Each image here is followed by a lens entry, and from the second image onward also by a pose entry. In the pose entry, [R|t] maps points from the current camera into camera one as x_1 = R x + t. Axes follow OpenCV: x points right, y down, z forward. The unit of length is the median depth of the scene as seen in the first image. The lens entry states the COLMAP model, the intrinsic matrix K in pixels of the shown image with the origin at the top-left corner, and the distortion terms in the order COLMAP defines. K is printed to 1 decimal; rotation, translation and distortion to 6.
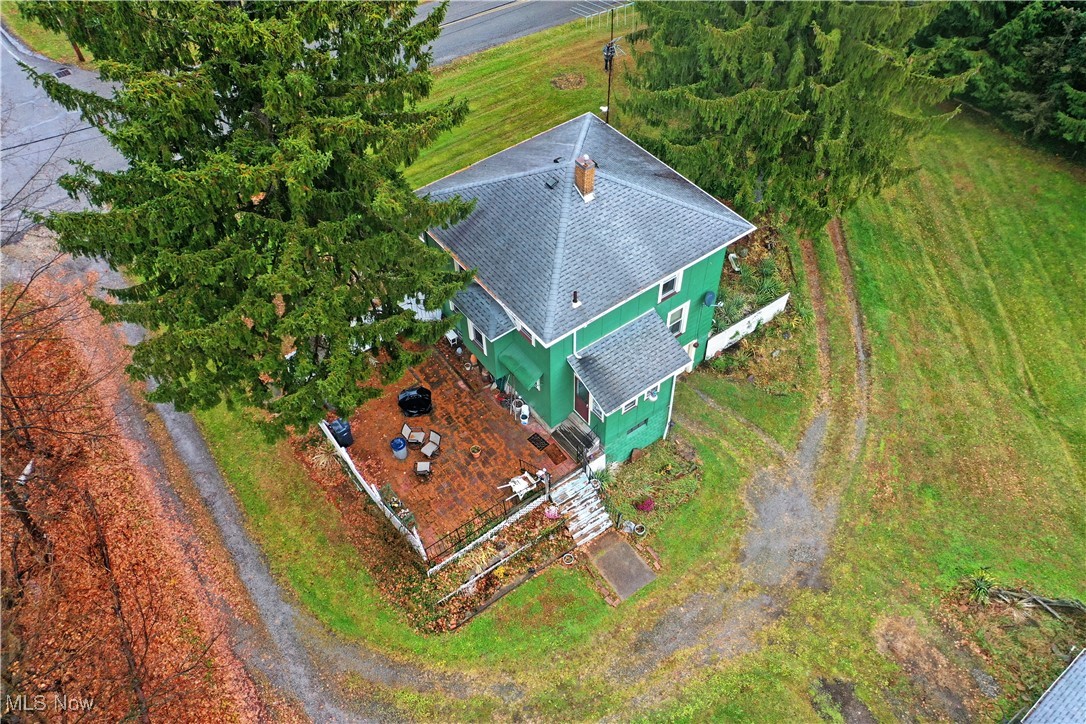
lens RADIAL K [[864.3, 0, 543.0], [0, 864.3, 362.0], [0, 0, 1]] dist [0.006753, 0.001172]
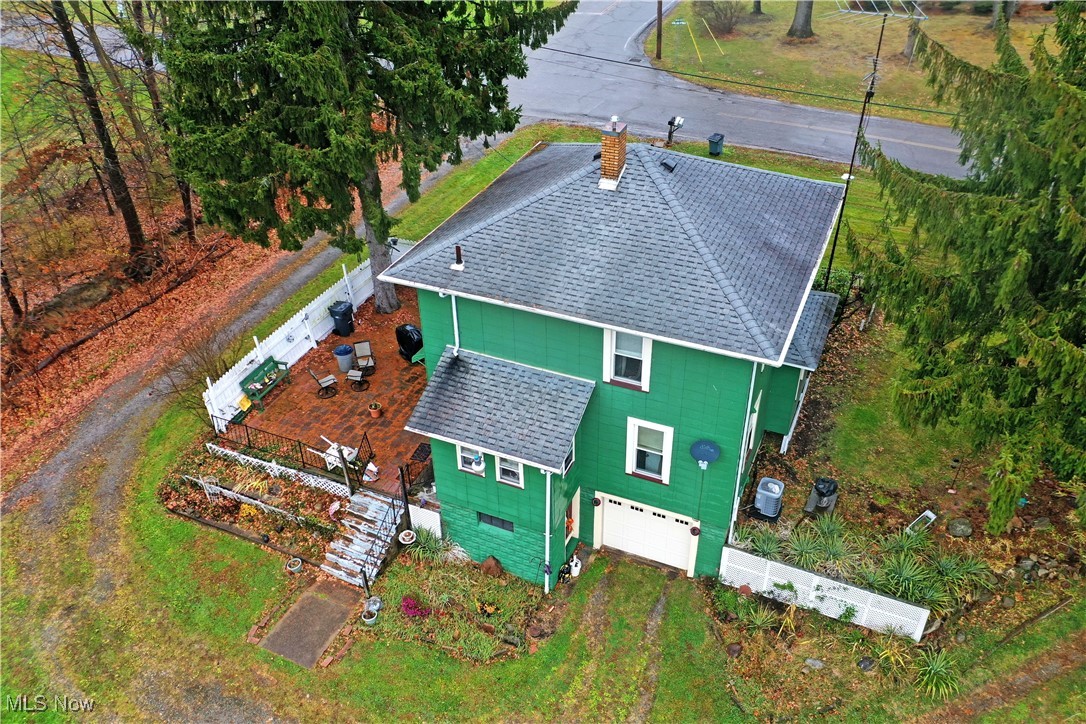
lens RADIAL K [[864.3, 0, 543.0], [0, 864.3, 362.0], [0, 0, 1]] dist [0.006753, 0.001172]
pose [[0.483995, 0.503324, -0.715831, 0.573291], [-0.649649, 0.754718, 0.091419, -0.109109], [0.586263, 0.420793, 0.692264, 0.534099]]
